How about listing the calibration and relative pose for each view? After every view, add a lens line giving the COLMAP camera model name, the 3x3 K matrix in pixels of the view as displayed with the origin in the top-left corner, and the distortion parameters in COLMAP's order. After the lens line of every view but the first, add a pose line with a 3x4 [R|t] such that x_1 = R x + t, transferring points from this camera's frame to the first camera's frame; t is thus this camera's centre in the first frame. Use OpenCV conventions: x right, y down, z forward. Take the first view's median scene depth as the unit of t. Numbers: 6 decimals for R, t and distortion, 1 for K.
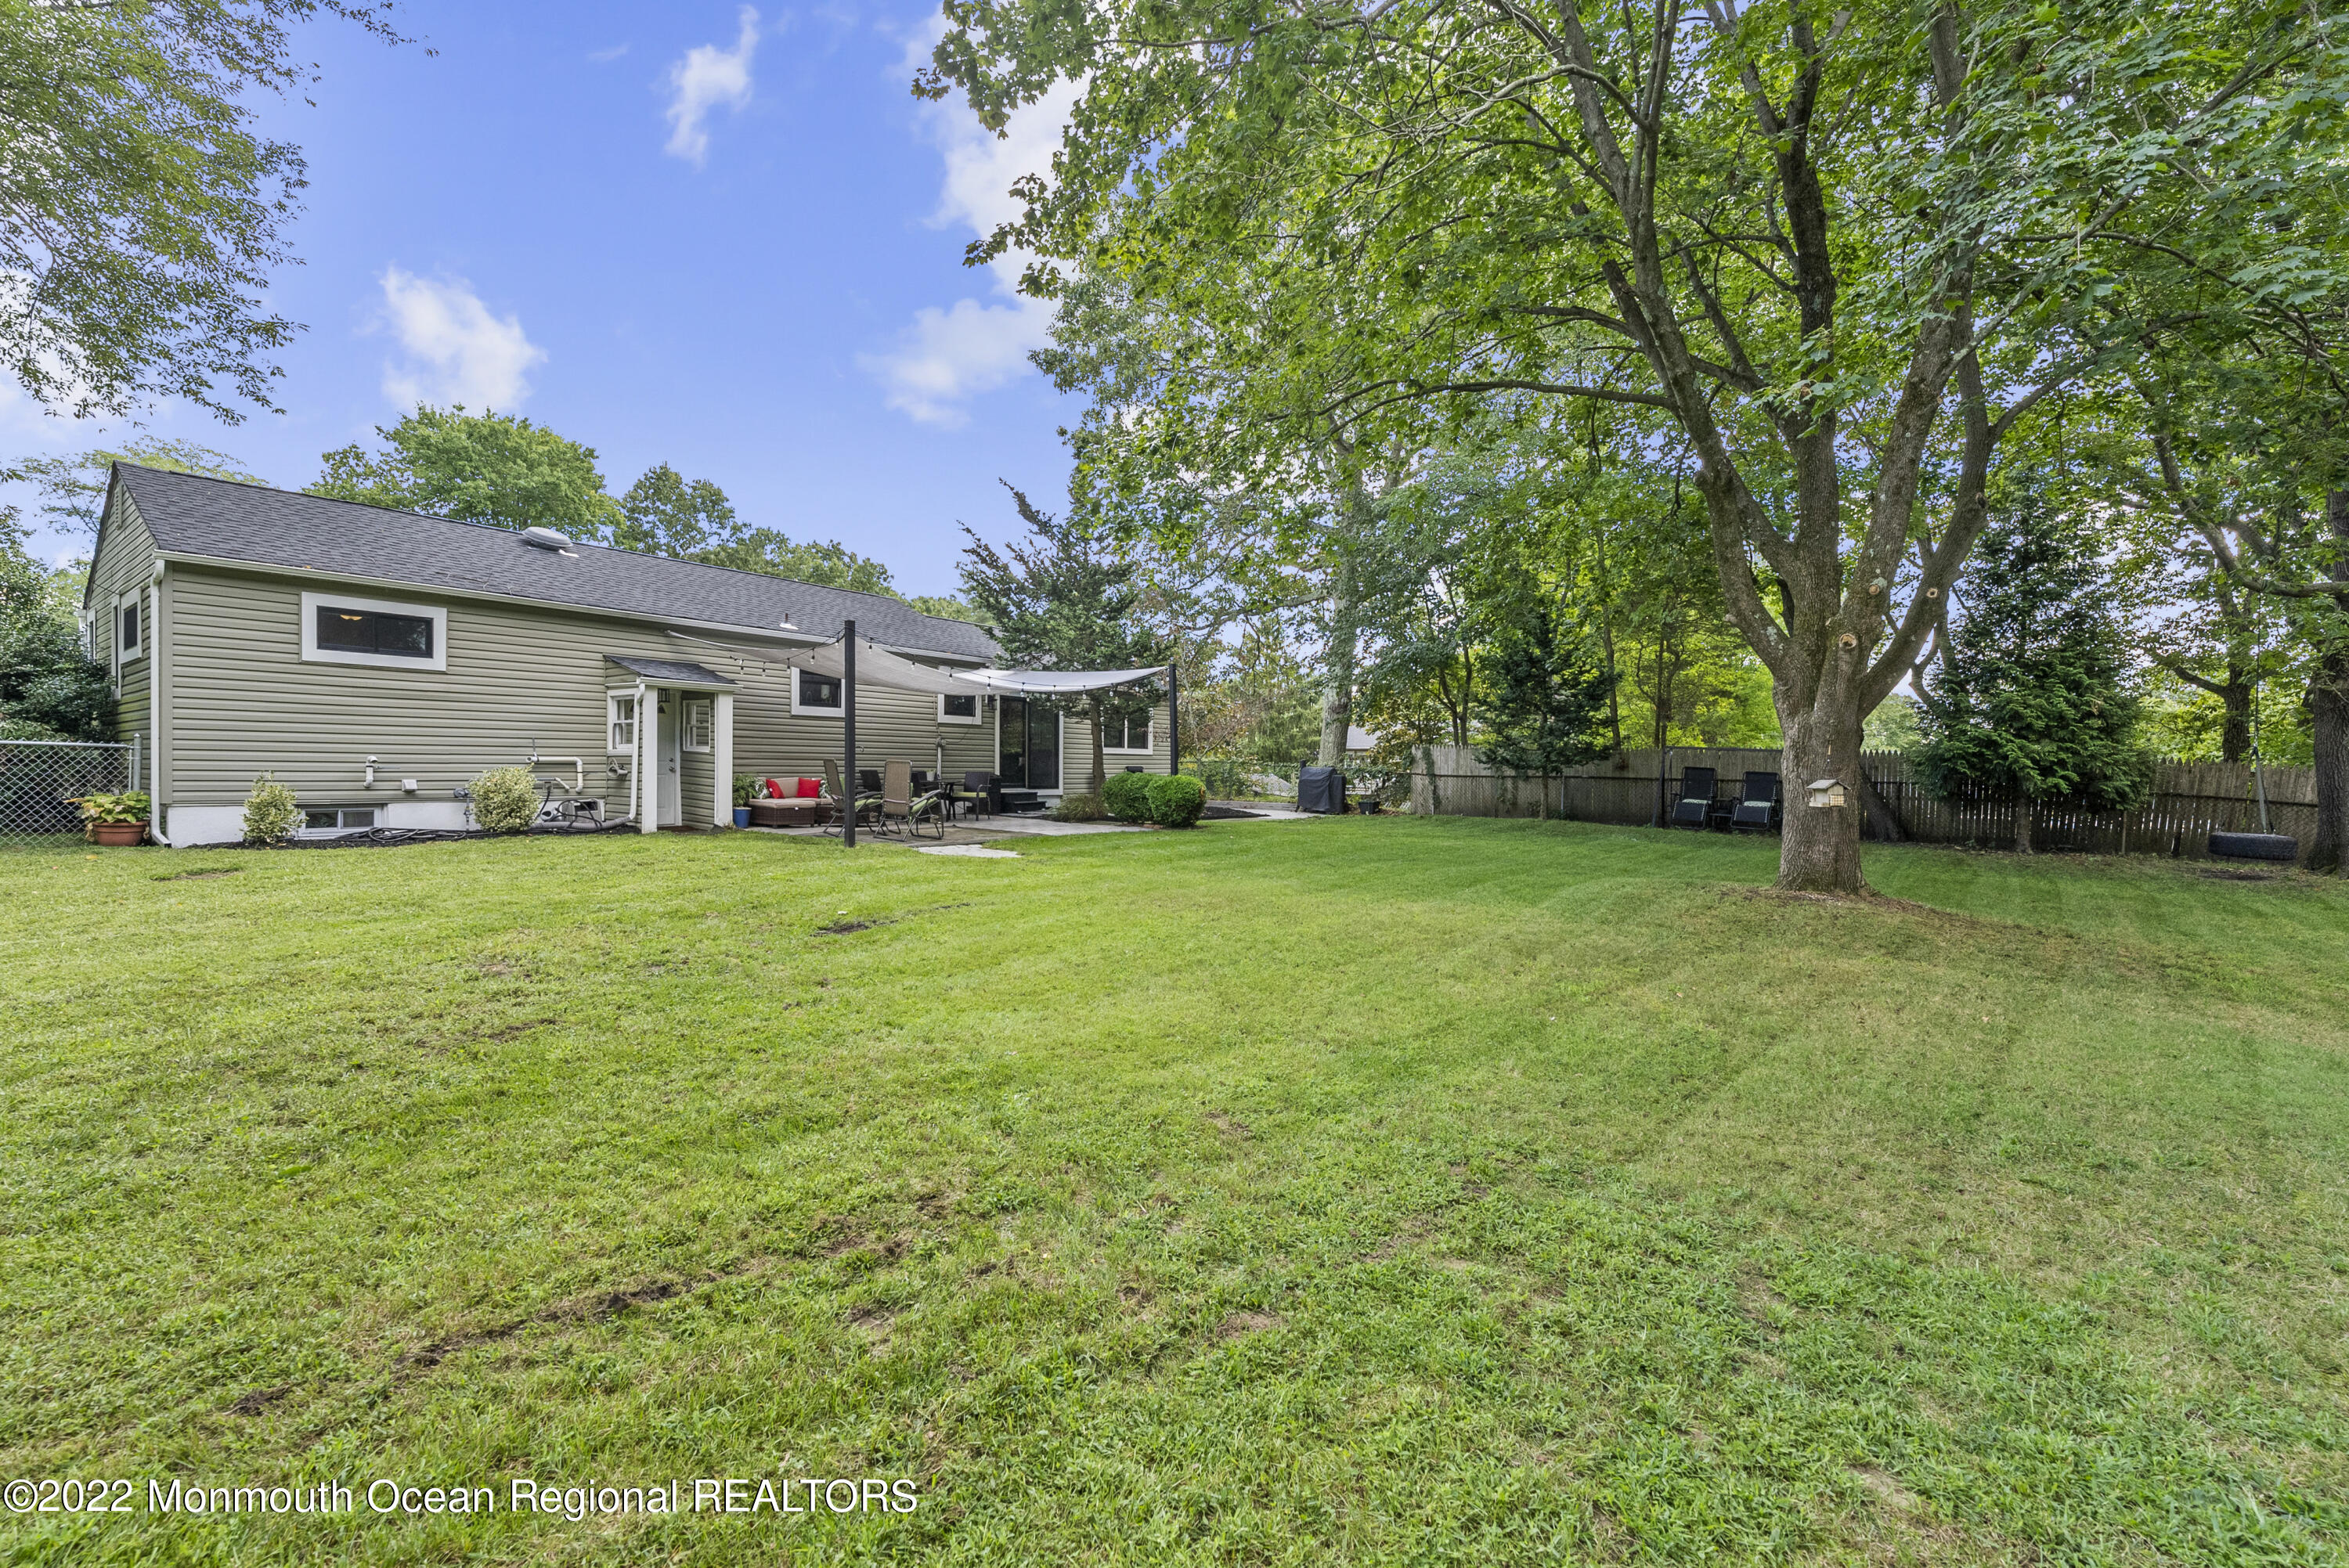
lens RADIAL K [[963.6, 0, 1174.5], [0, 963.6, 784.0], [0, 0, 1]] dist [-0.000744, -0.000156]
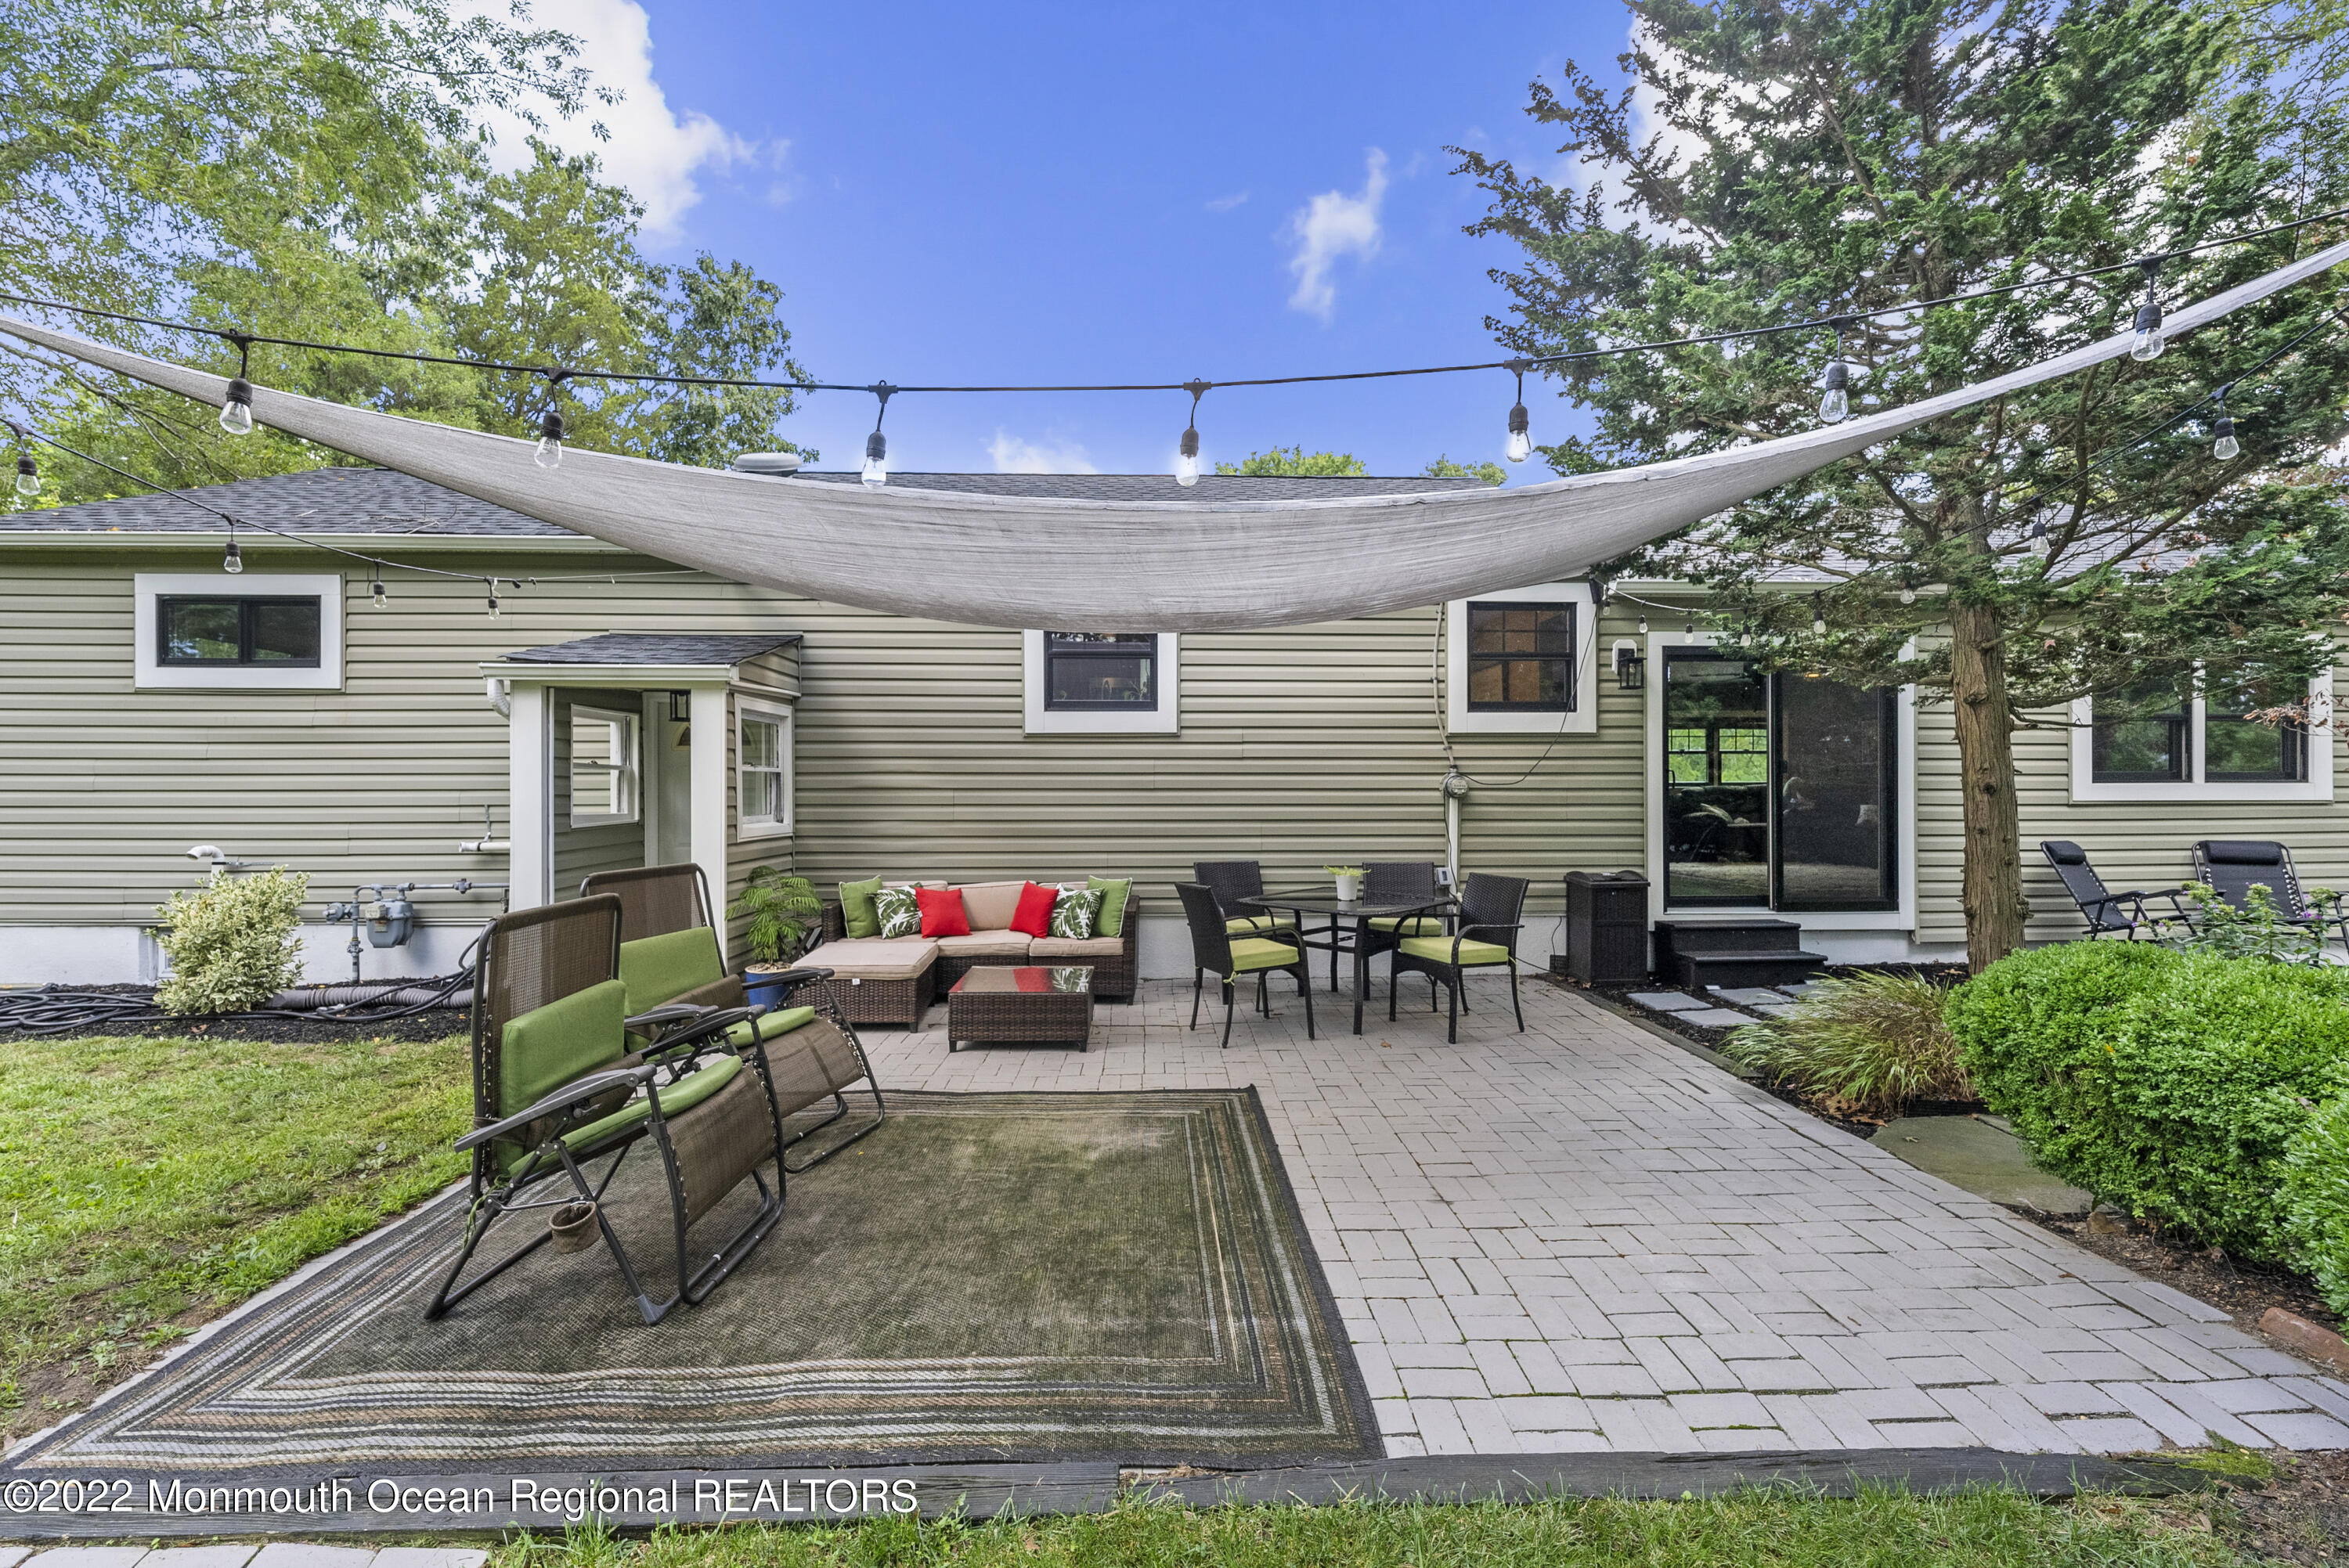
lens RADIAL K [[963.6, 0, 1174.5], [0, 963.6, 784.0], [0, 0, 1]] dist [-0.000744, -0.000156]
pose [[0.625287, -0.003680, -0.780386, -0.023538], [-0.005297, 0.999946, -0.008959, -0.049815], [0.780377, 0.009736, 0.625233, 0.851334]]
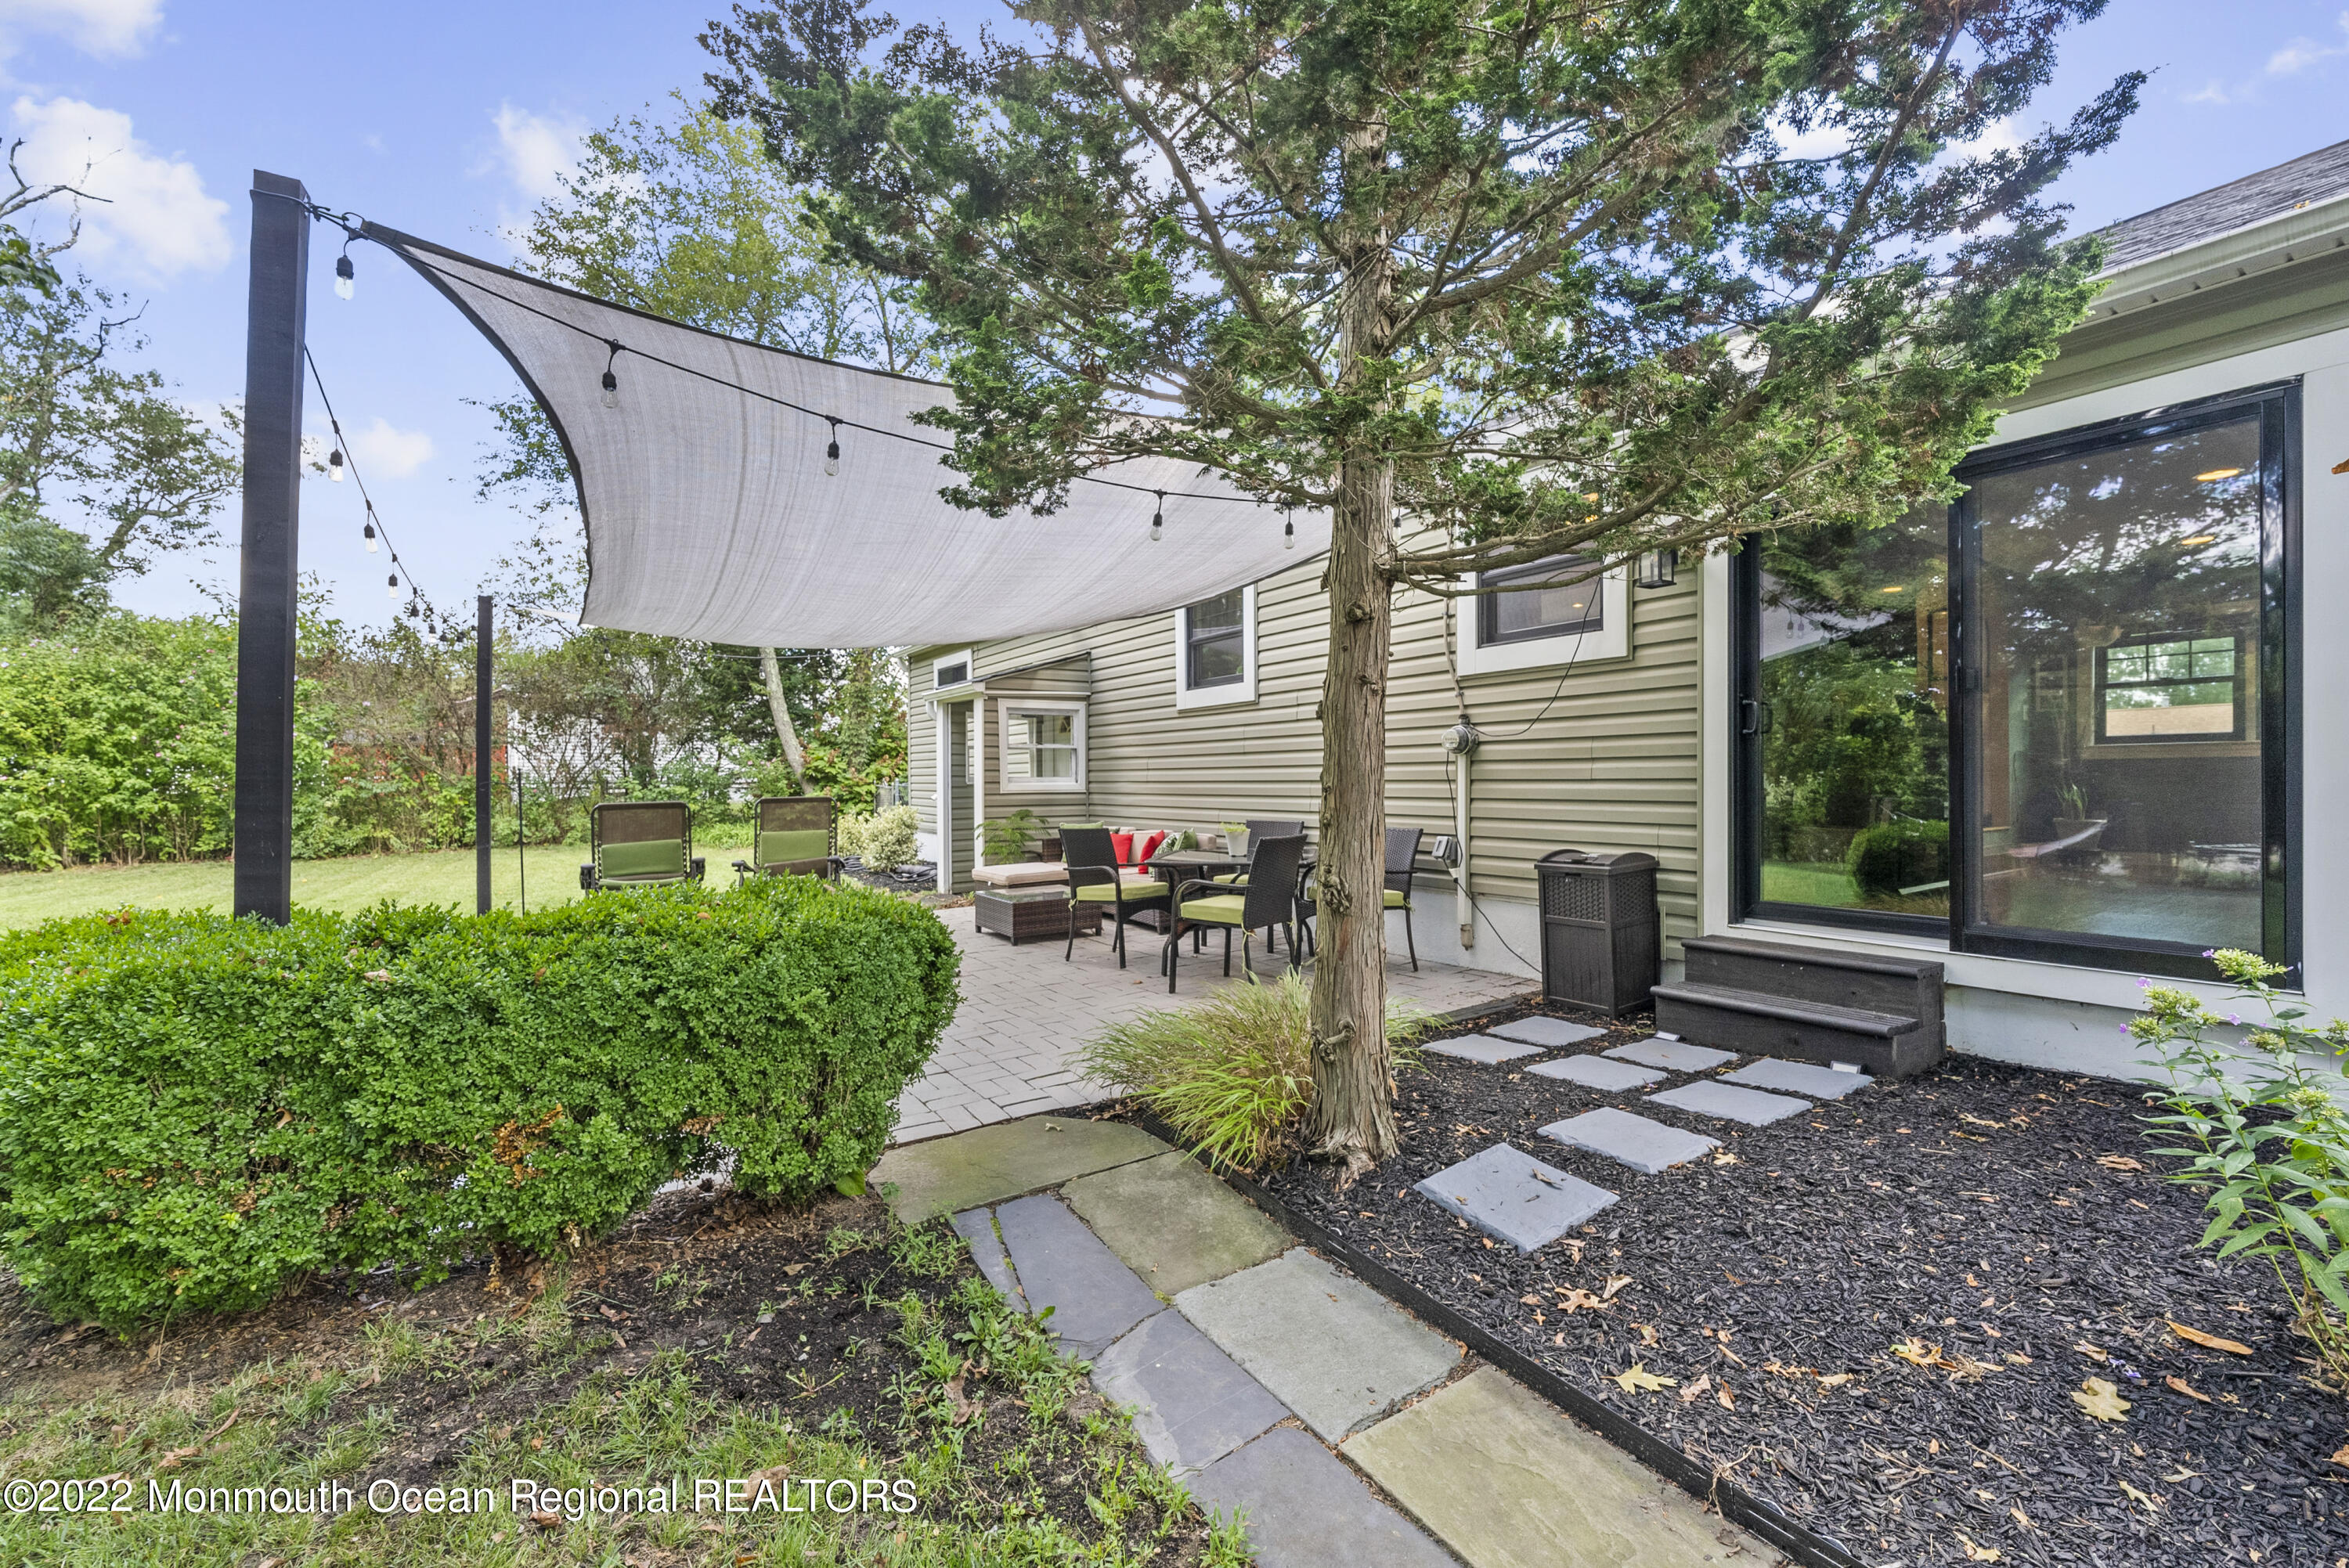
lens RADIAL K [[963.6, 0, 1174.5], [0, 963.6, 784.0], [0, 0, 1]] dist [-0.000744, -0.000156]
pose [[-0.333954, 0.002987, -0.942585, 0.101870], [-0.002674, 0.999988, 0.004117, -0.037177], [0.942586, 0.003896, -0.333942, 1.272013]]
